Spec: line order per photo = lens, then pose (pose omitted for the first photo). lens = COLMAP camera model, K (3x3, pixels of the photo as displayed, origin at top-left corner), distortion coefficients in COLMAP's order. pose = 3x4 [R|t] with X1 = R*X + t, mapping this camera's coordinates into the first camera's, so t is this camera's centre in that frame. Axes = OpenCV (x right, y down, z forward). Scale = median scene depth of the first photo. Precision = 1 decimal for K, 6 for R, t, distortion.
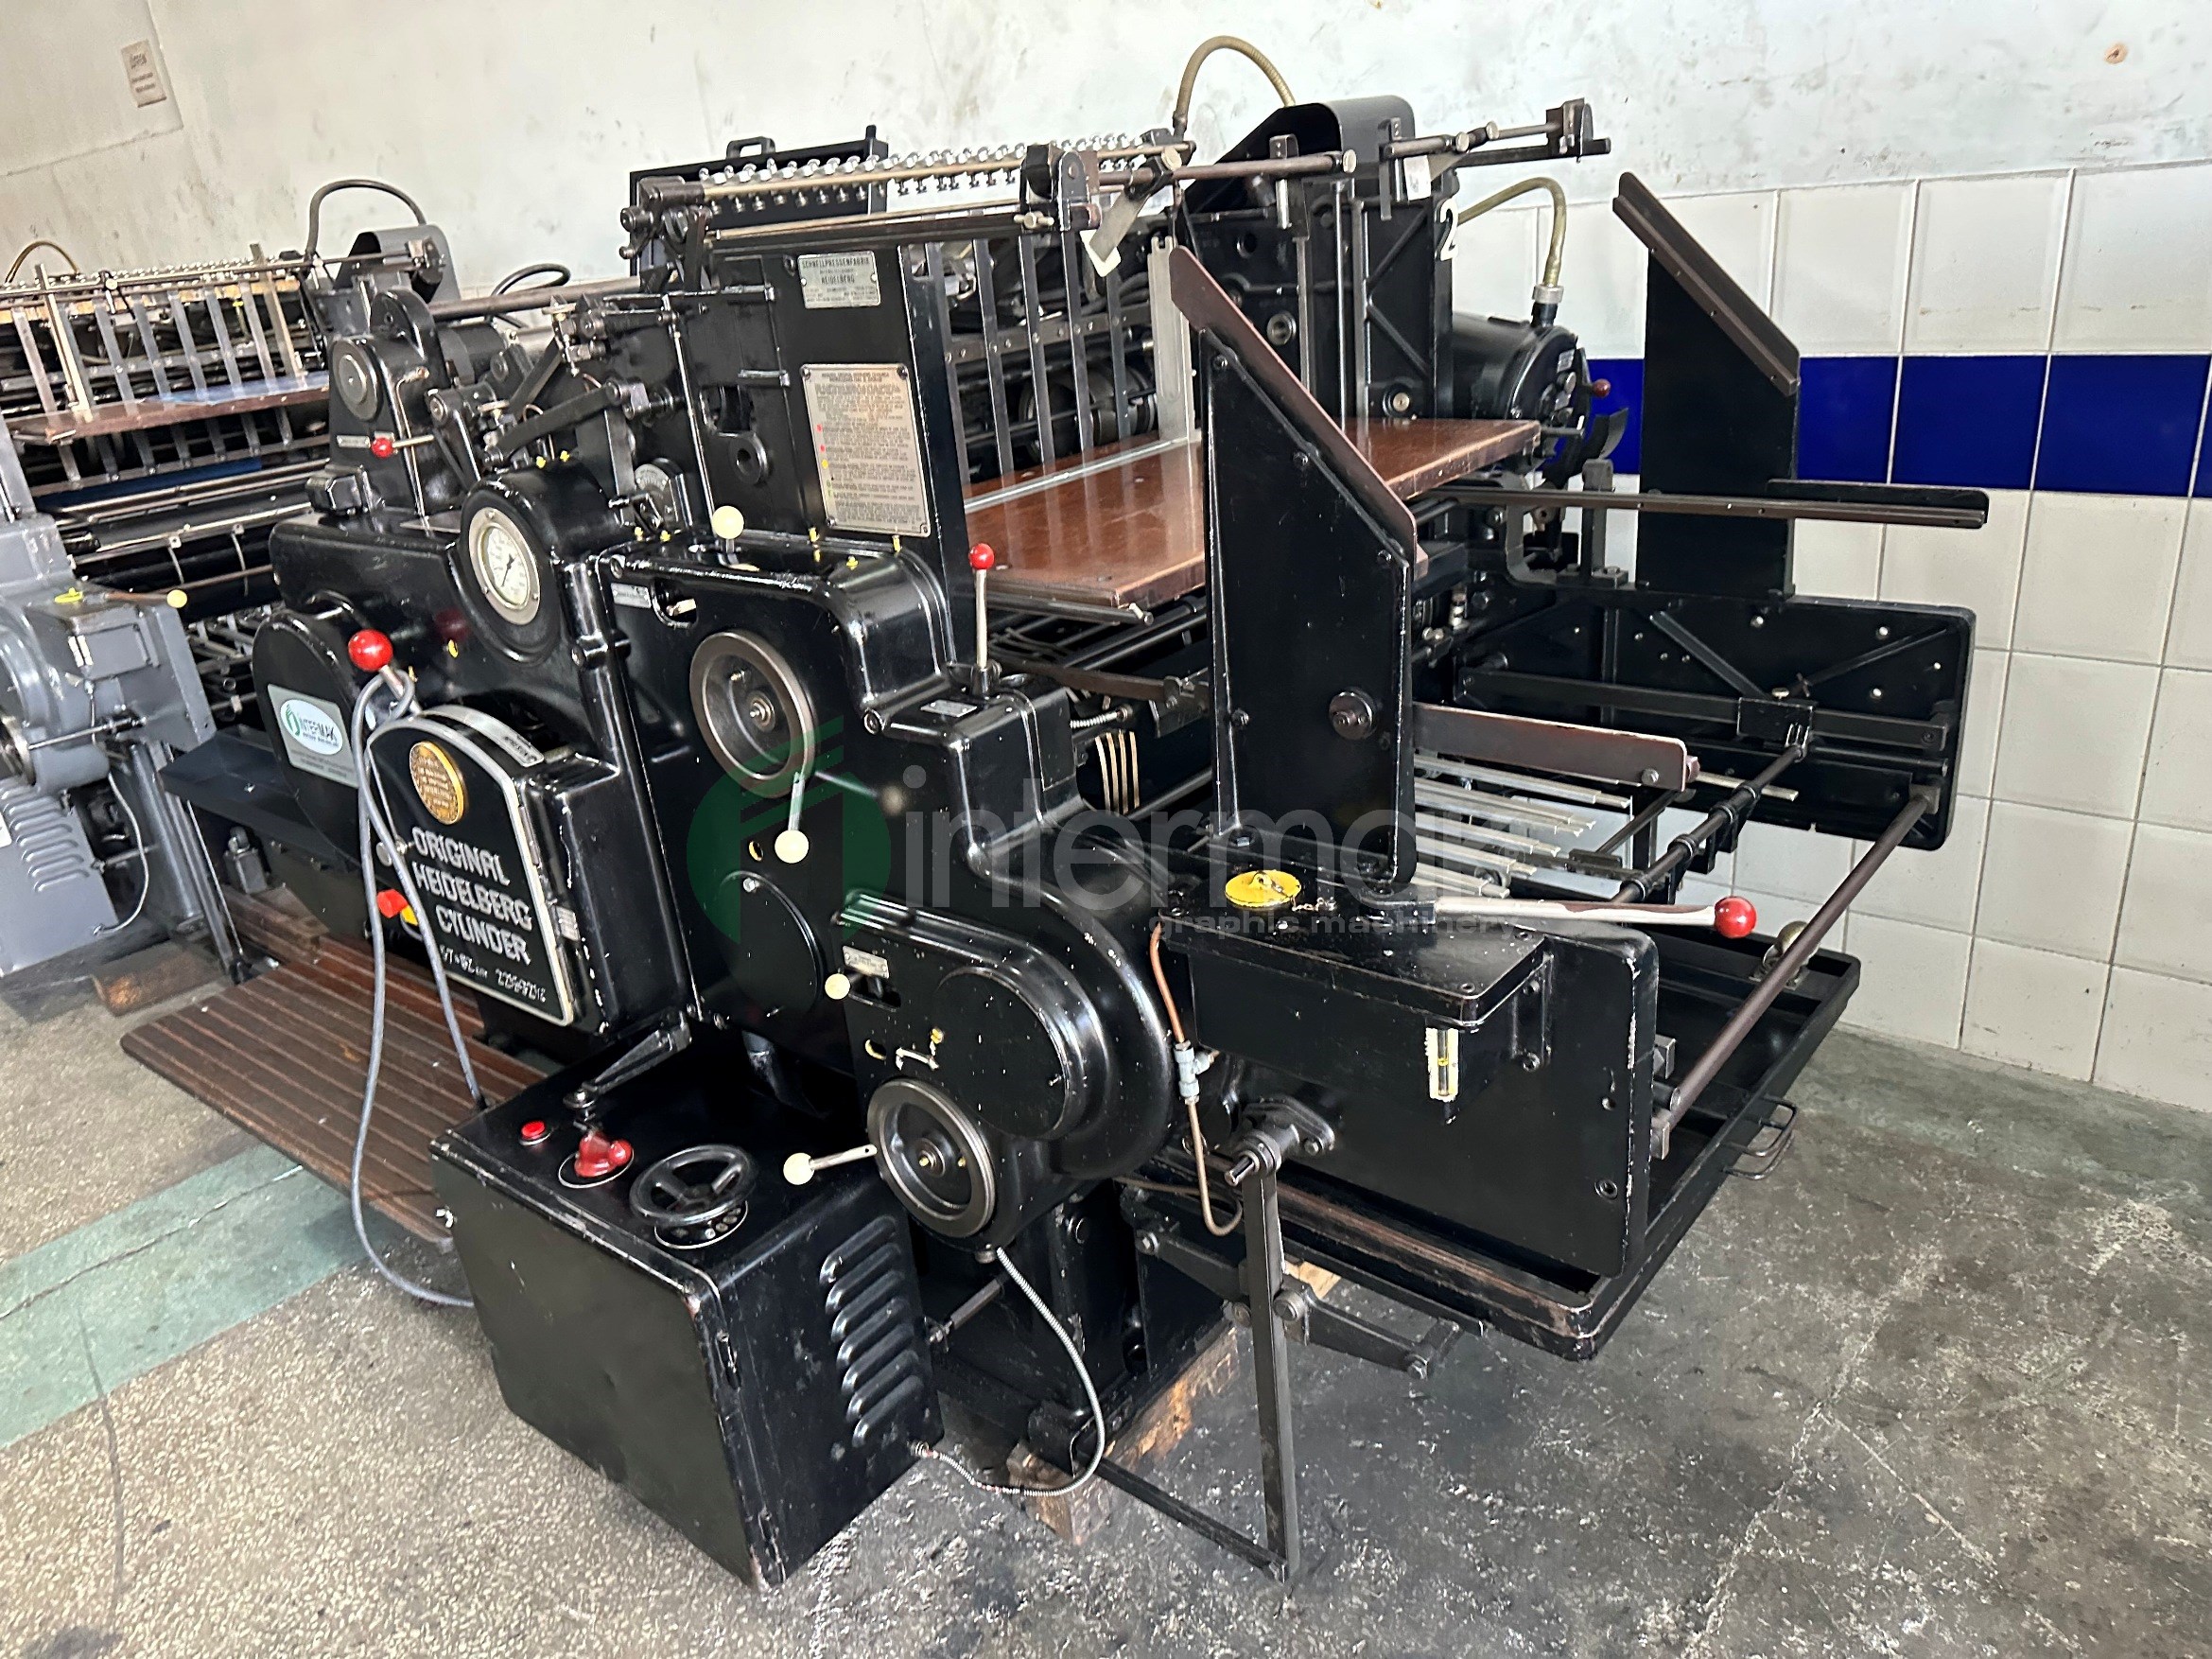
lens RADIAL K [[1574.8, 0, 1104.4], [0, 1574.8, 820.5], [0, 0, 1]] dist [0.011232, -0.003016]
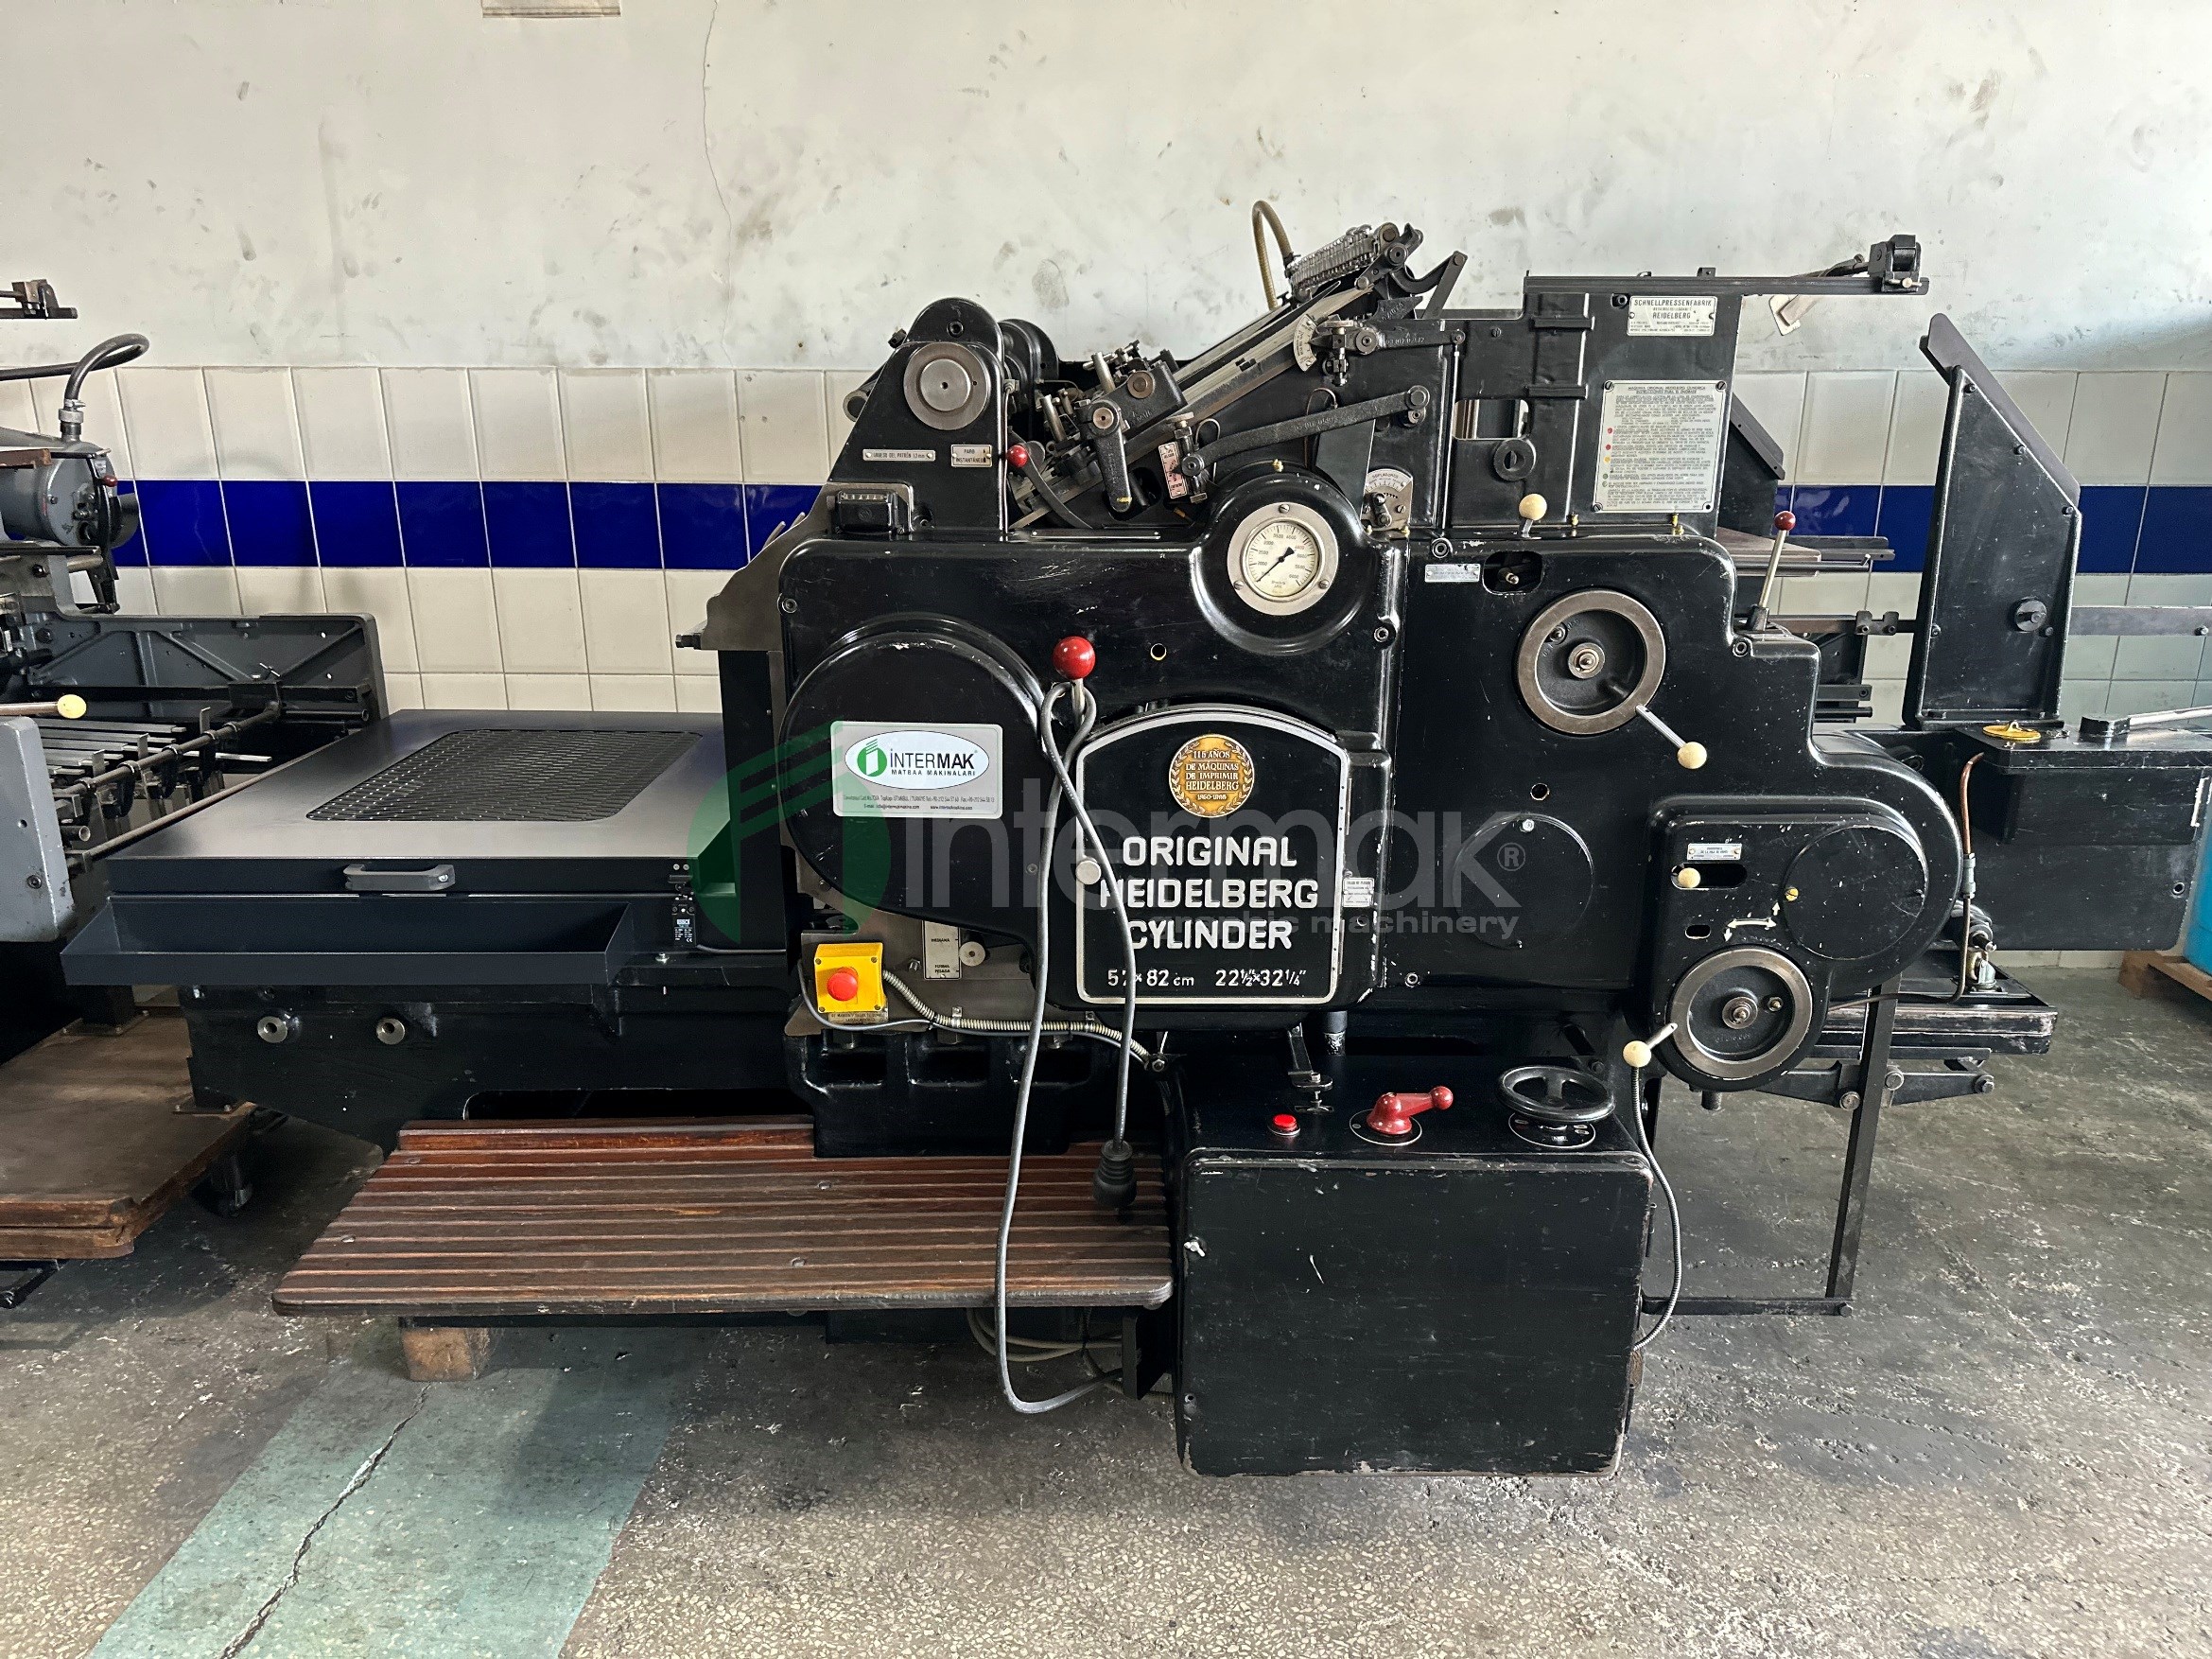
lens RADIAL K [[1529.7, 0, 1114.3], [0, 1529.7, 840.0], [0, 0, 1]] dist [0.077499, -0.093181]
pose [[0.763637, -0.089402, 0.639426, -0.926634], [0.172104, 0.982720, -0.068135, 0.059079], [-0.622285, 0.162078, 0.765828, 0.263373]]
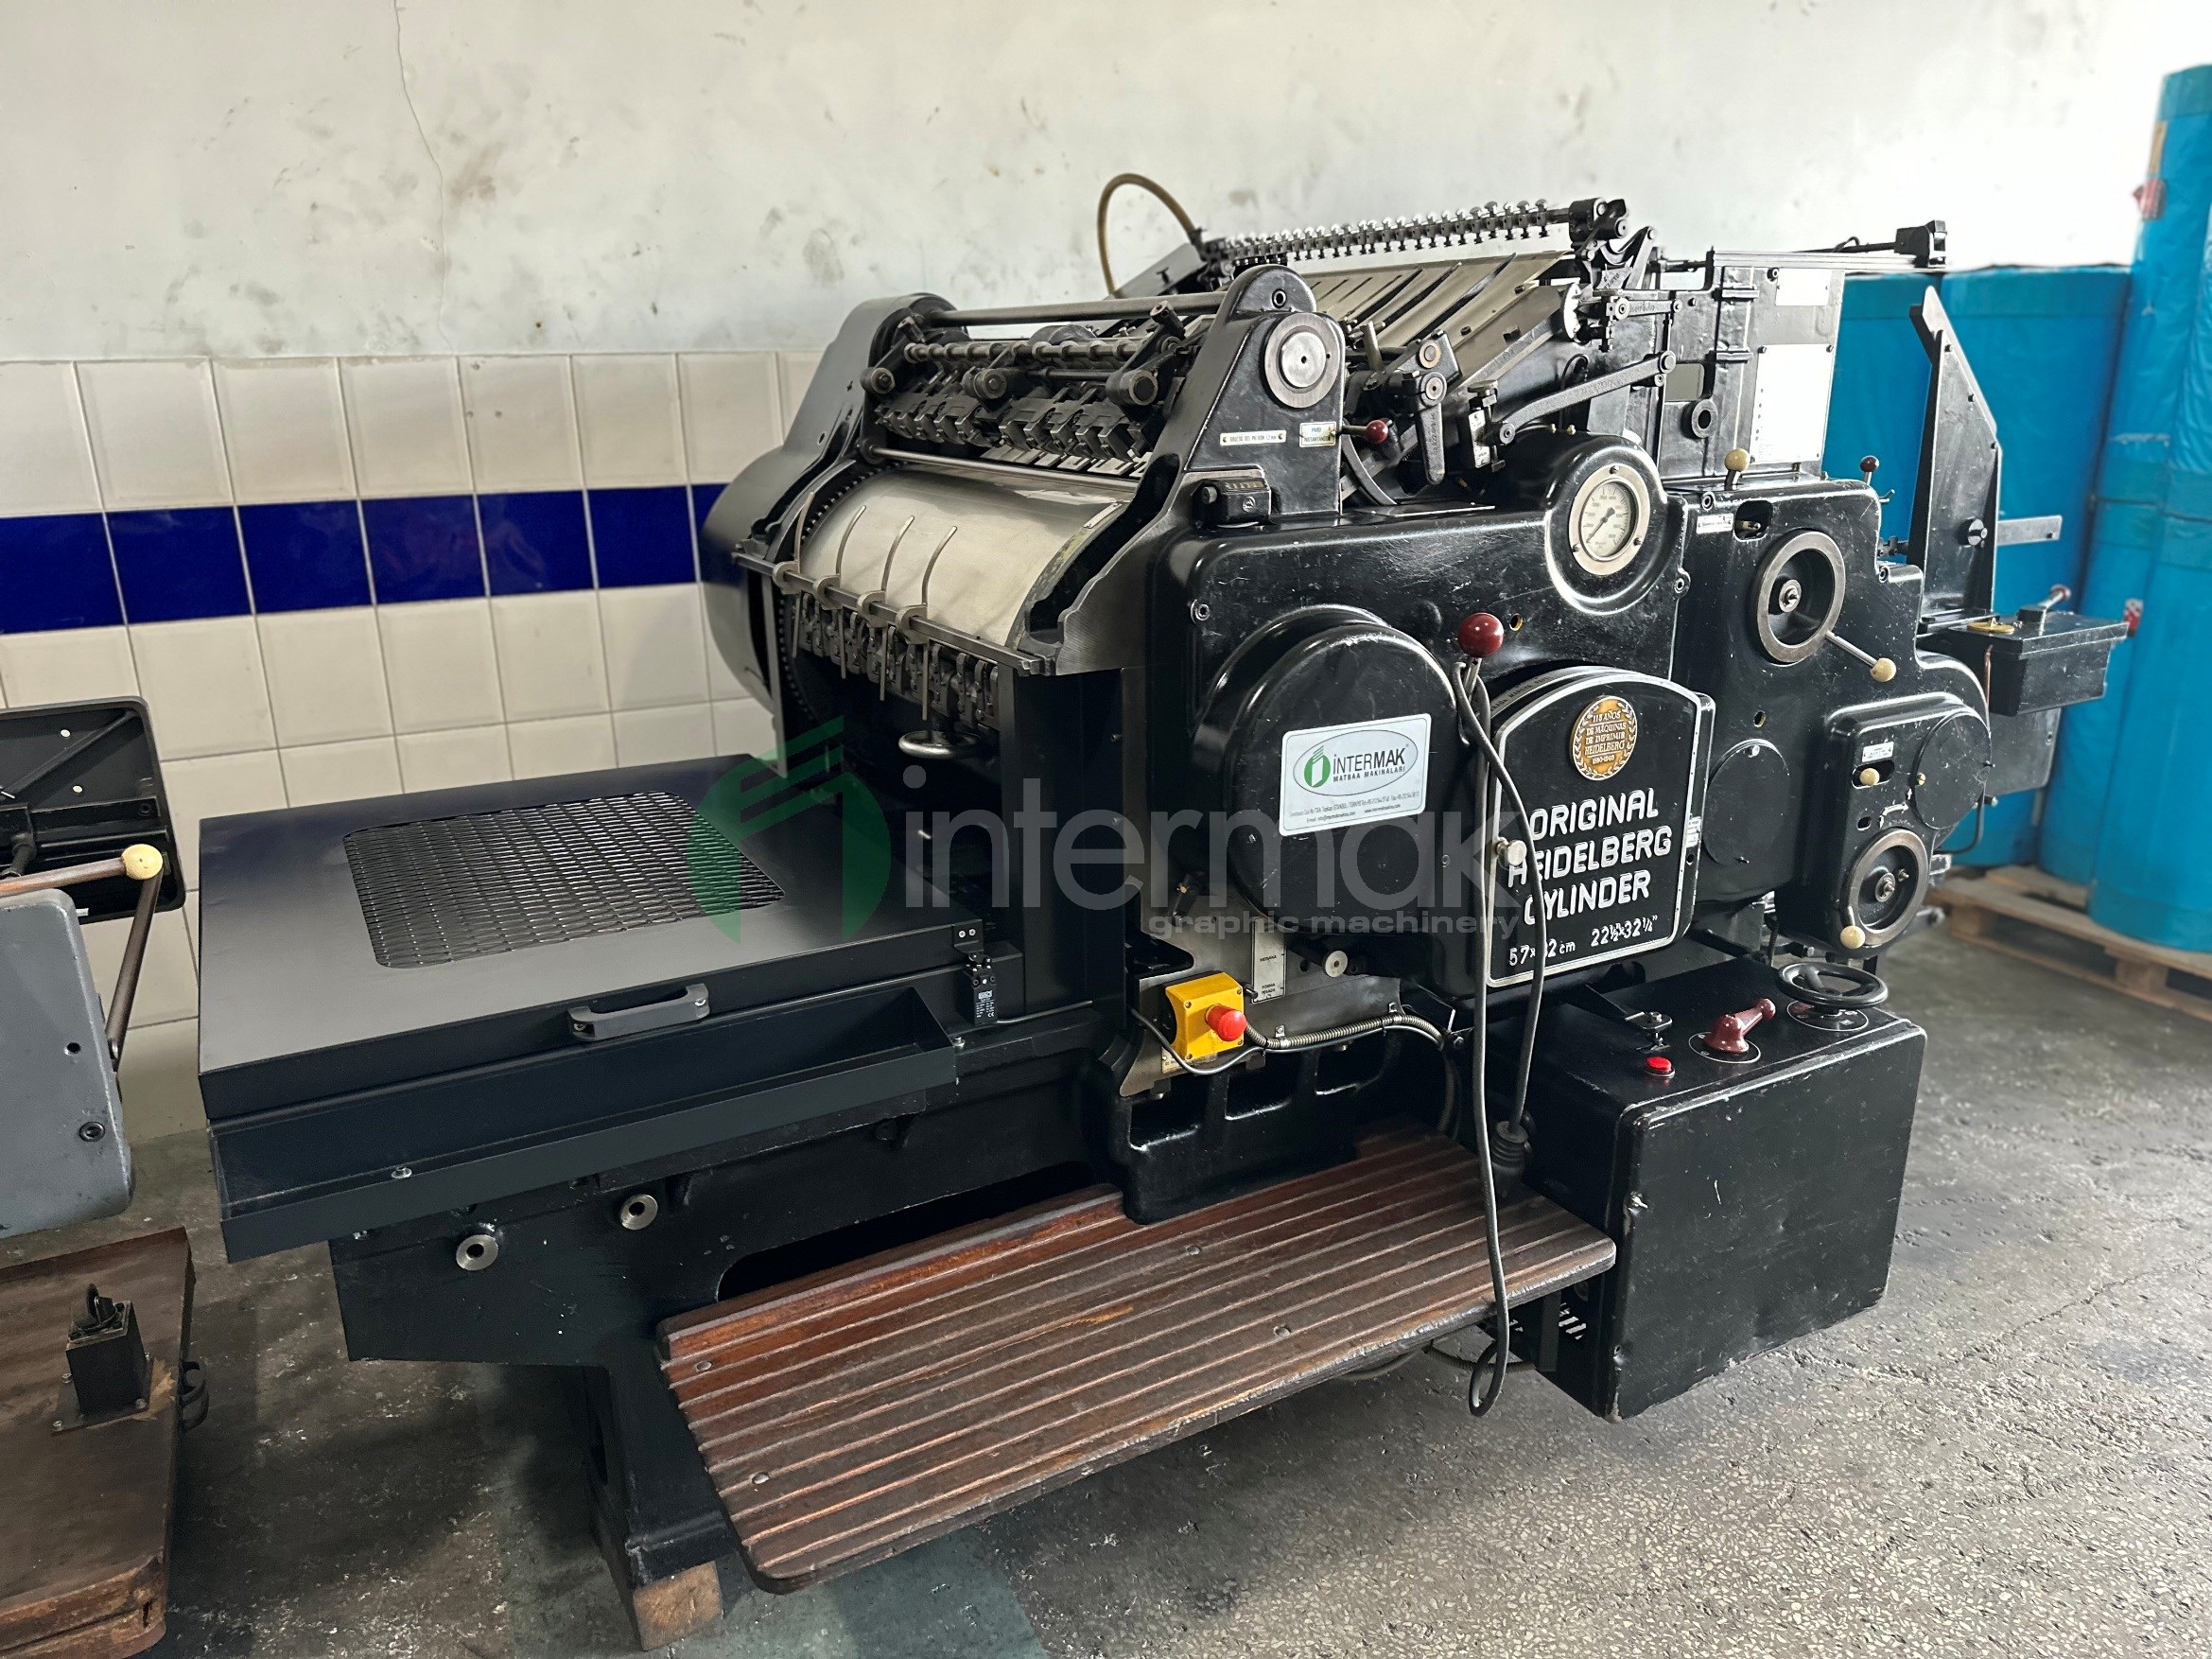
lens RADIAL K [[1543.8, 0, 1095.9], [0, 1543.8, 833.7], [0, 0, 1]] dist [0.018244, -0.003436]
pose [[0.379195, -0.185904, 0.906450, -1.227922], [0.331058, 0.942023, 0.054708, -0.109086], [-0.864067, 0.279342, 0.418756, 0.753835]]
